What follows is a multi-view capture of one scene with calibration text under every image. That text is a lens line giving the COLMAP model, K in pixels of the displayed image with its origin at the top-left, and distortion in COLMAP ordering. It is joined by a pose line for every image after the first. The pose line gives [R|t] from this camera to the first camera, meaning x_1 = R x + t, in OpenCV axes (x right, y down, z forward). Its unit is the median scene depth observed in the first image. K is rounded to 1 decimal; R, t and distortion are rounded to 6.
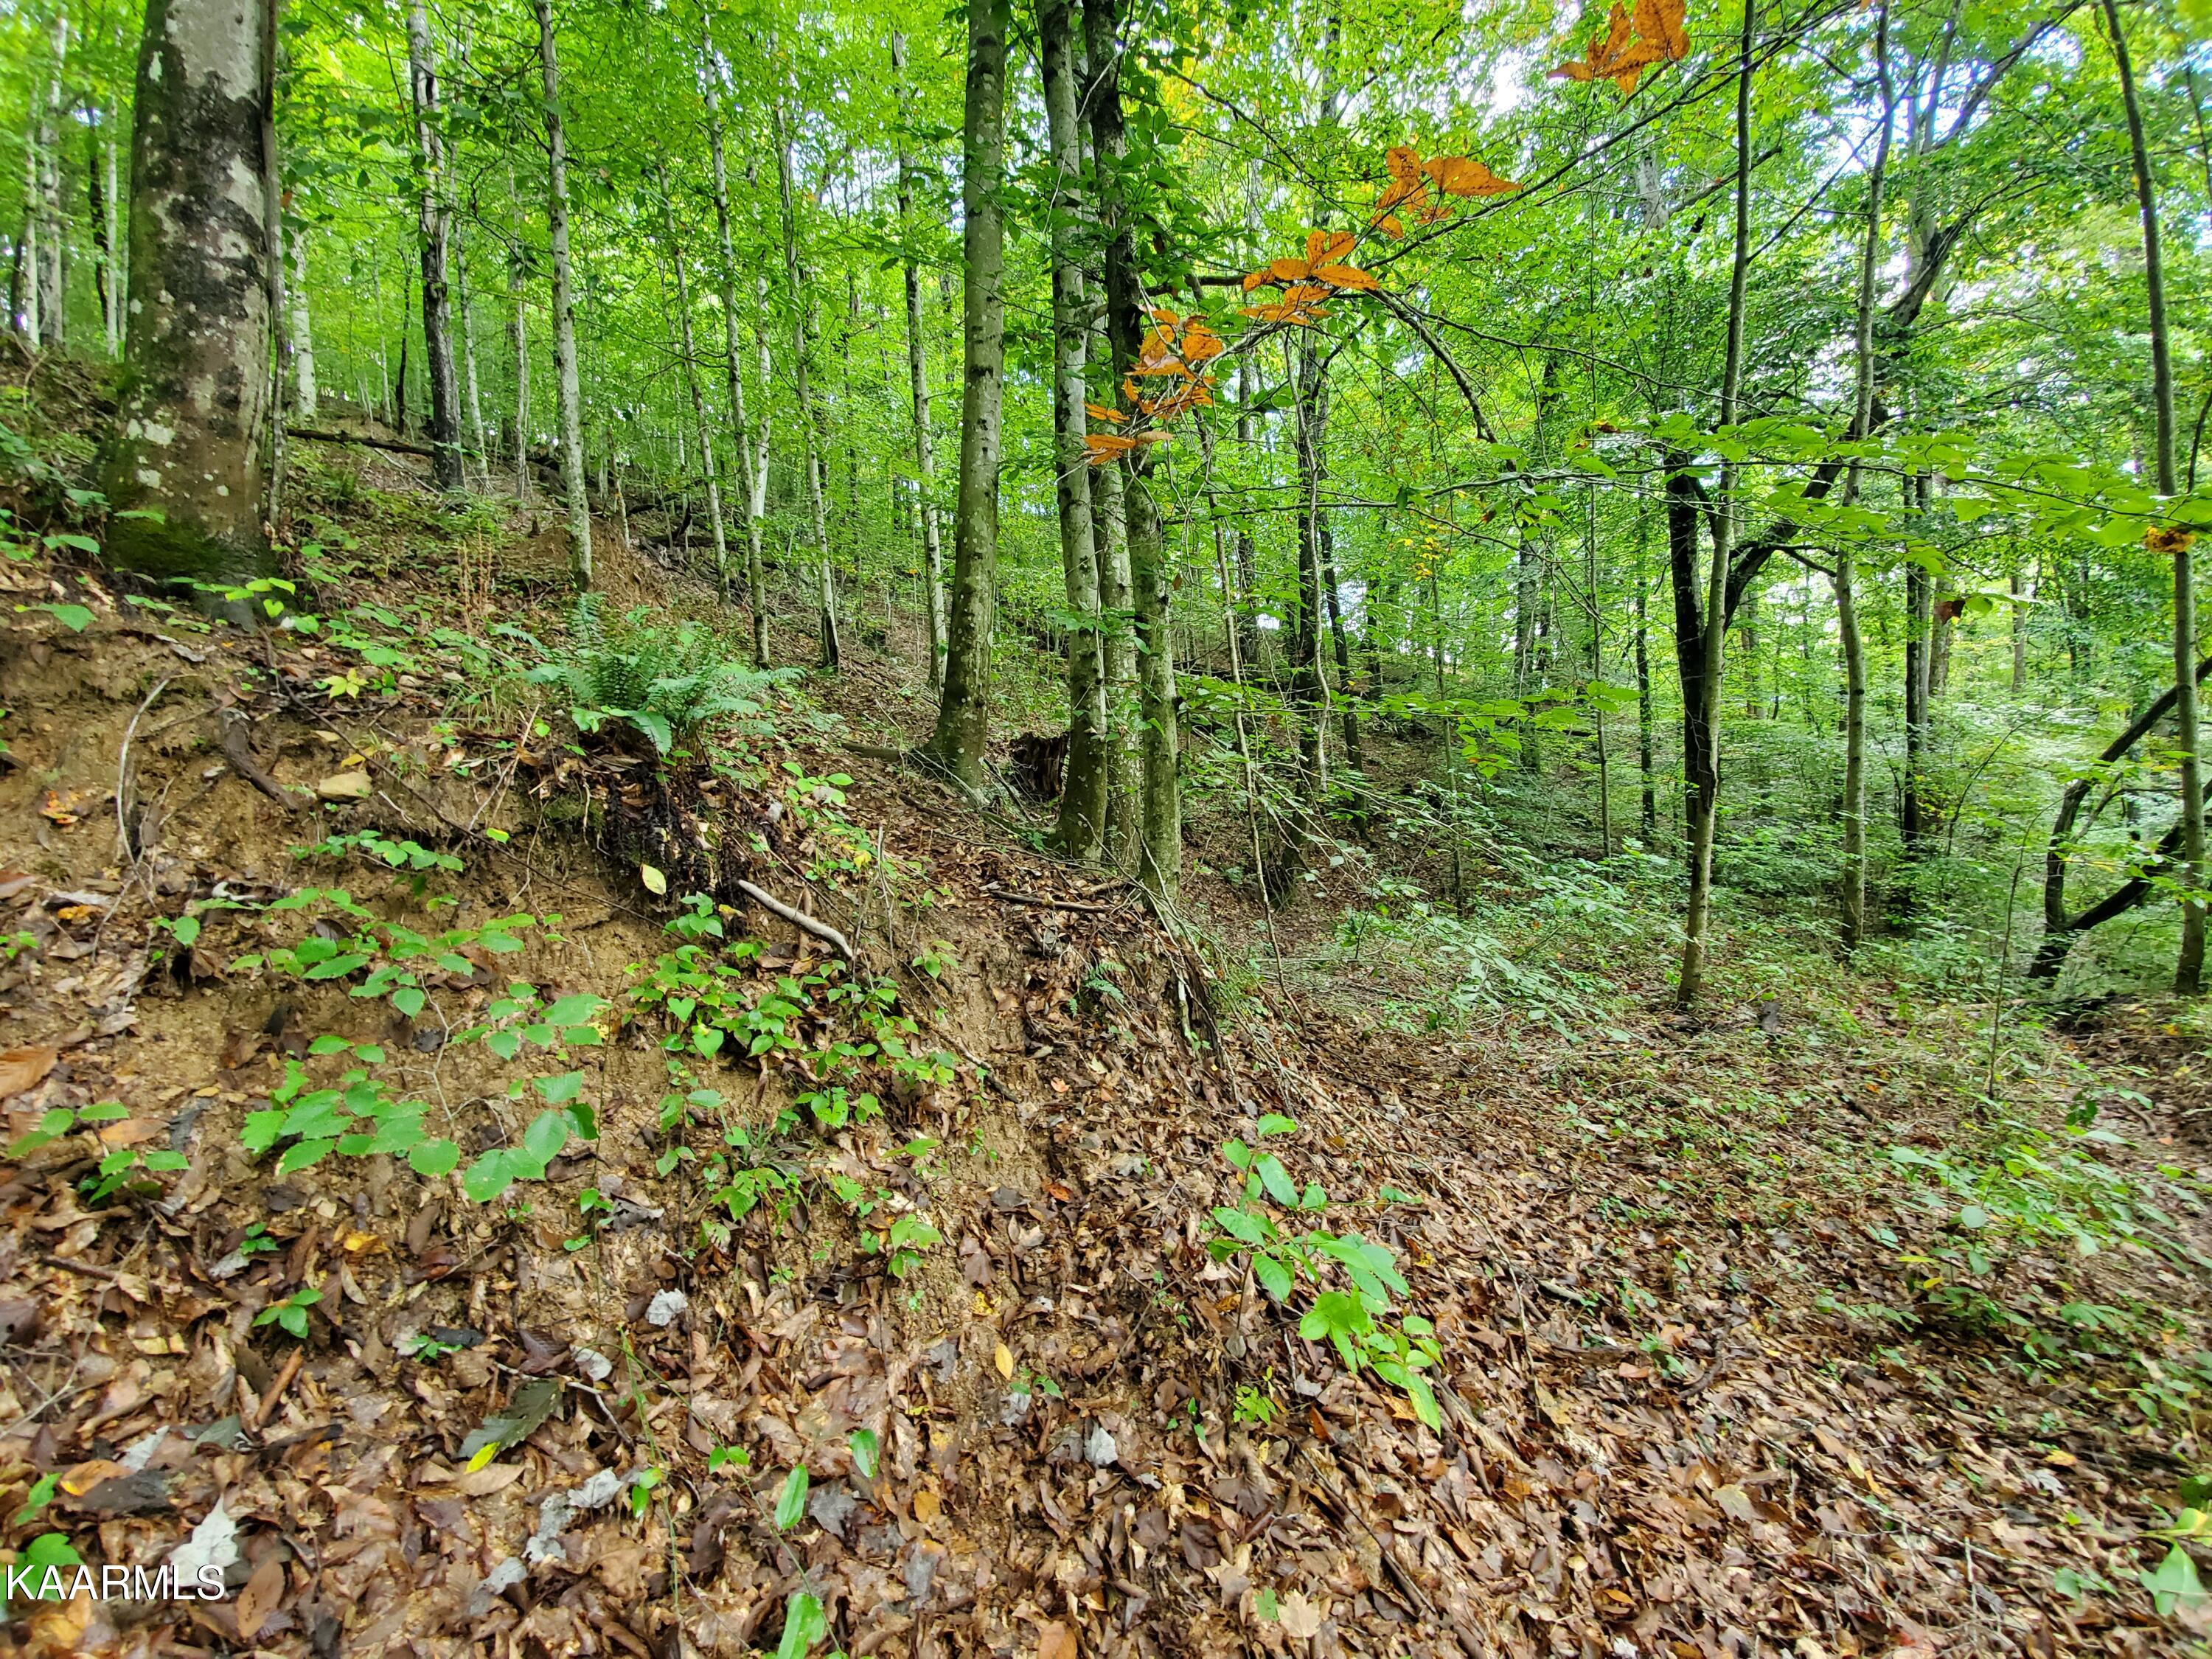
lens RADIAL K [[874.6, 0, 1106.4], [0, 874.6, 835.1], [0, 0, 1]] dist [0.012429, -0.016031]
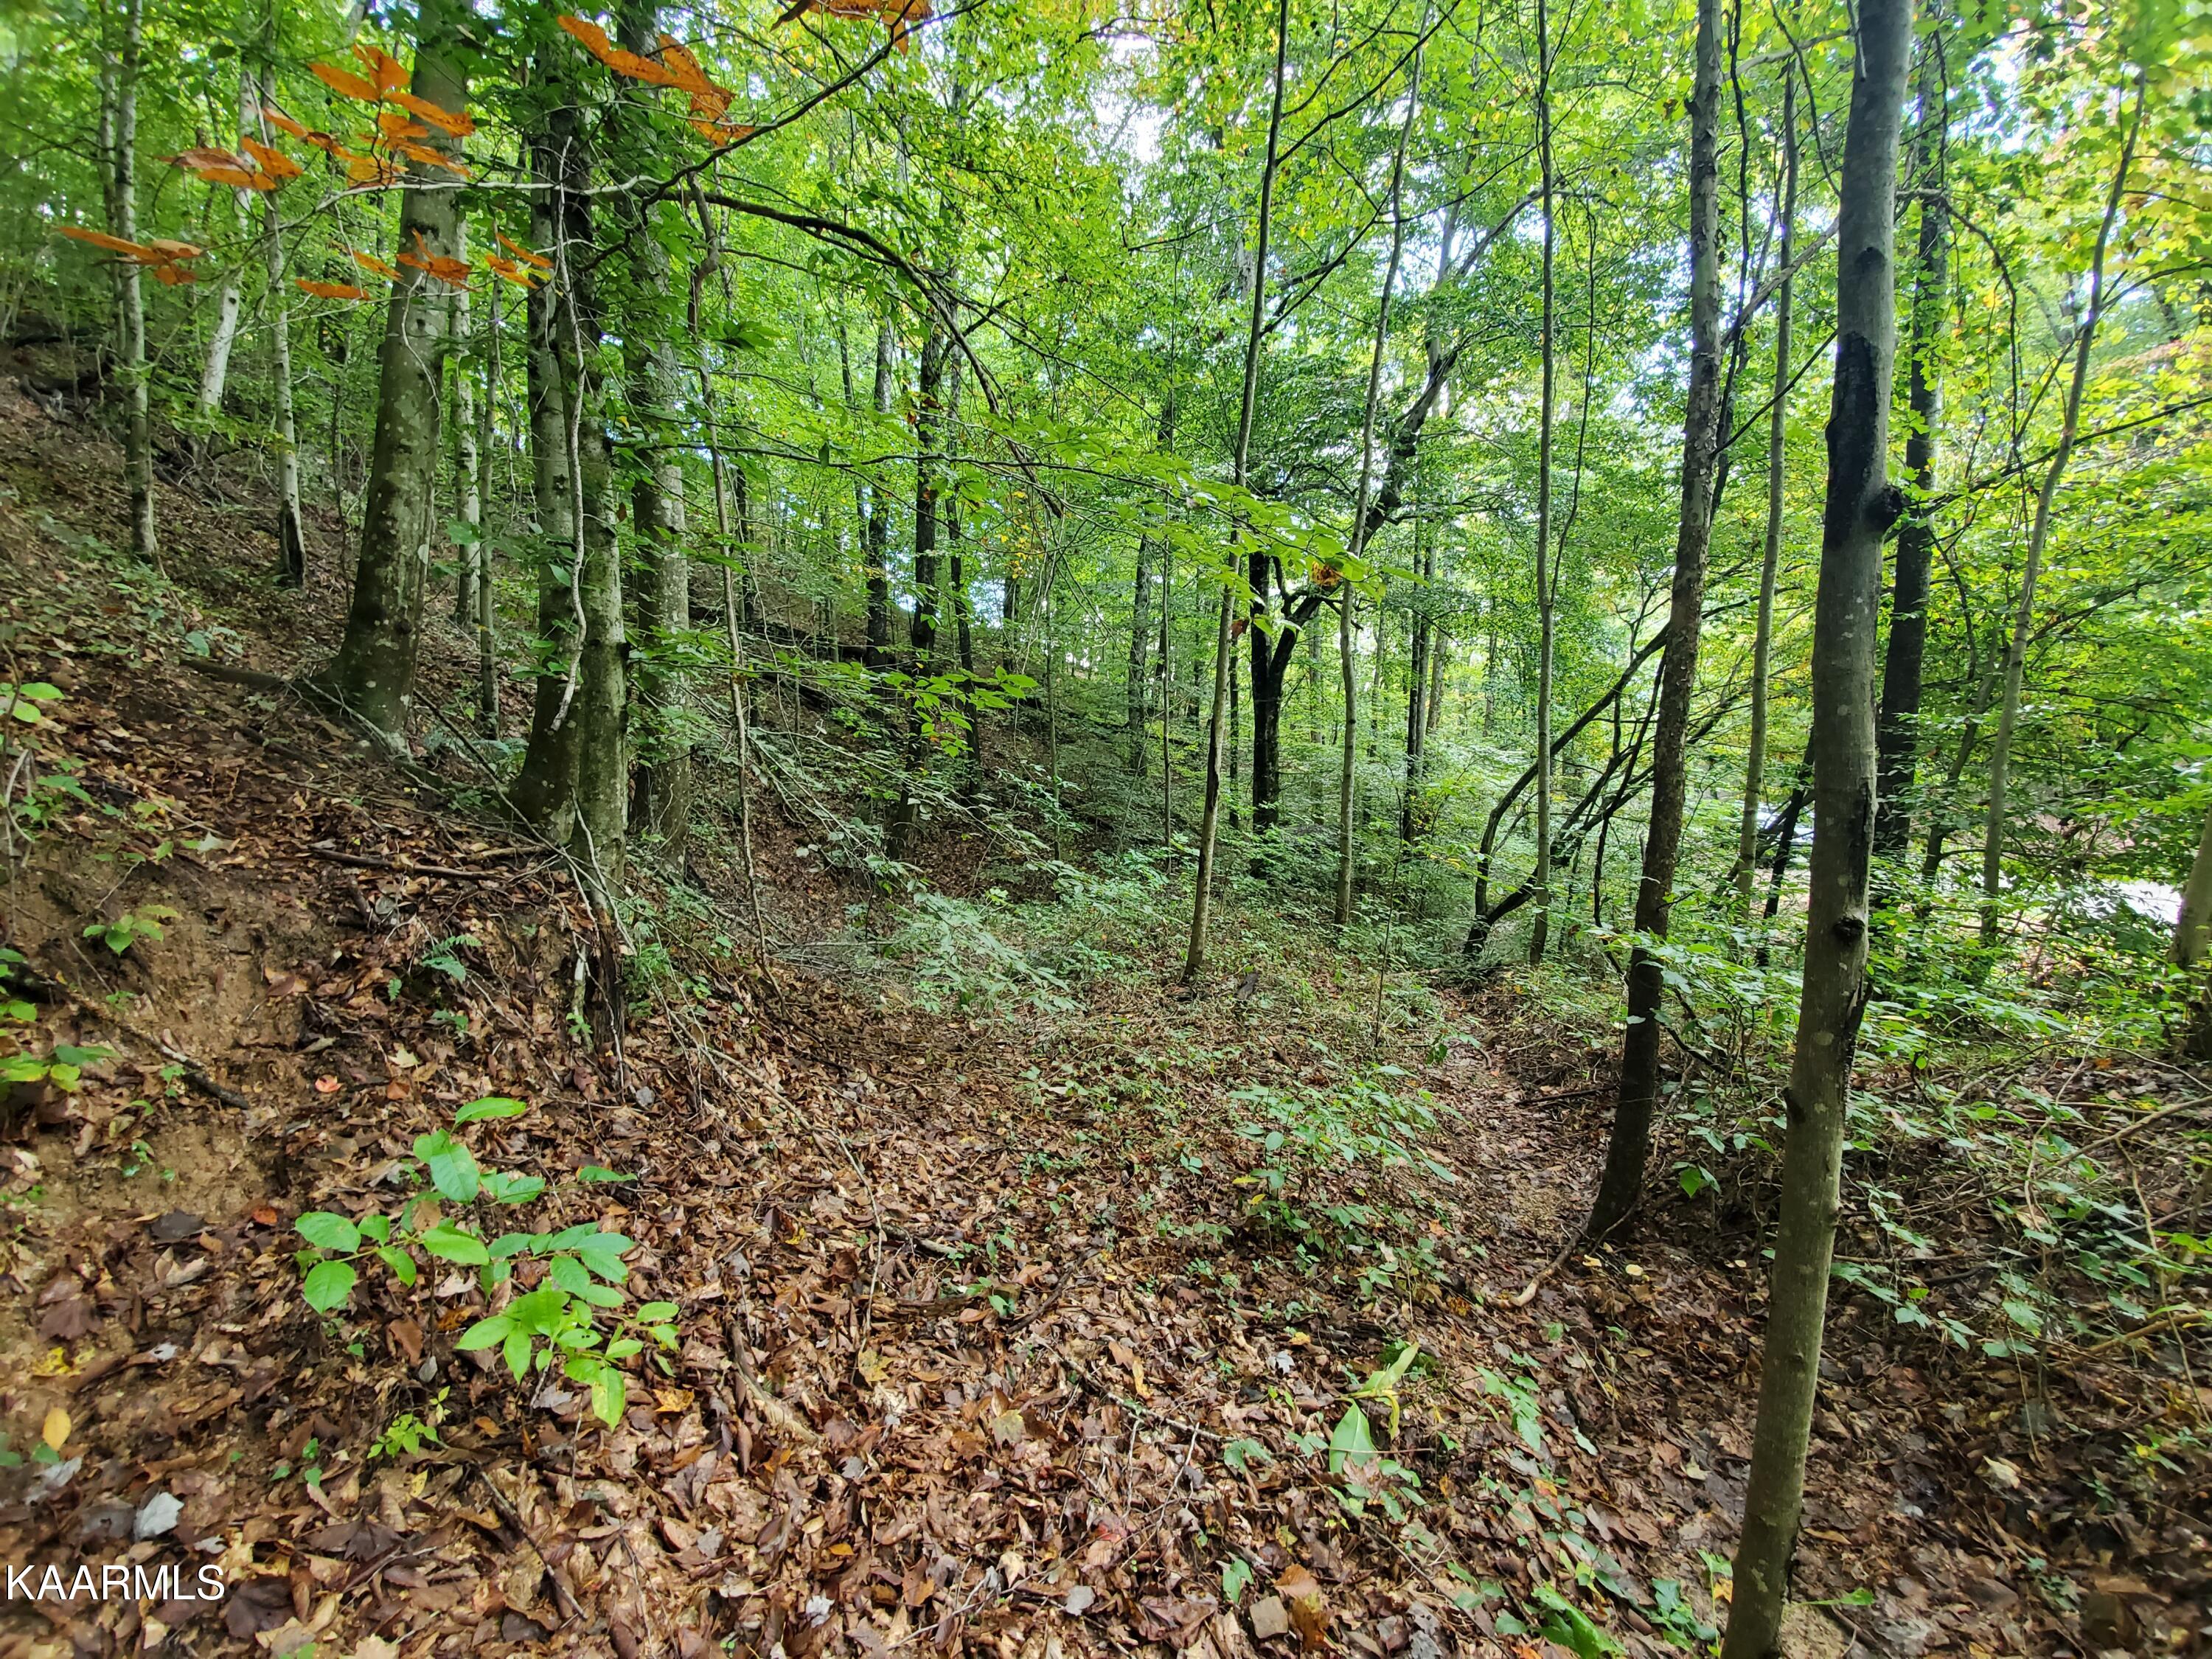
lens RADIAL K [[874.6, 0, 1106.4], [0, 874.6, 835.1], [0, 0, 1]] dist [0.012429, -0.016031]
pose [[0.922461, 0.037366, 0.384278, 0.324289], [-0.041708, 0.999125, 0.002966, 0.024808], [-0.383831, -0.018763, 0.923213, -0.025447]]
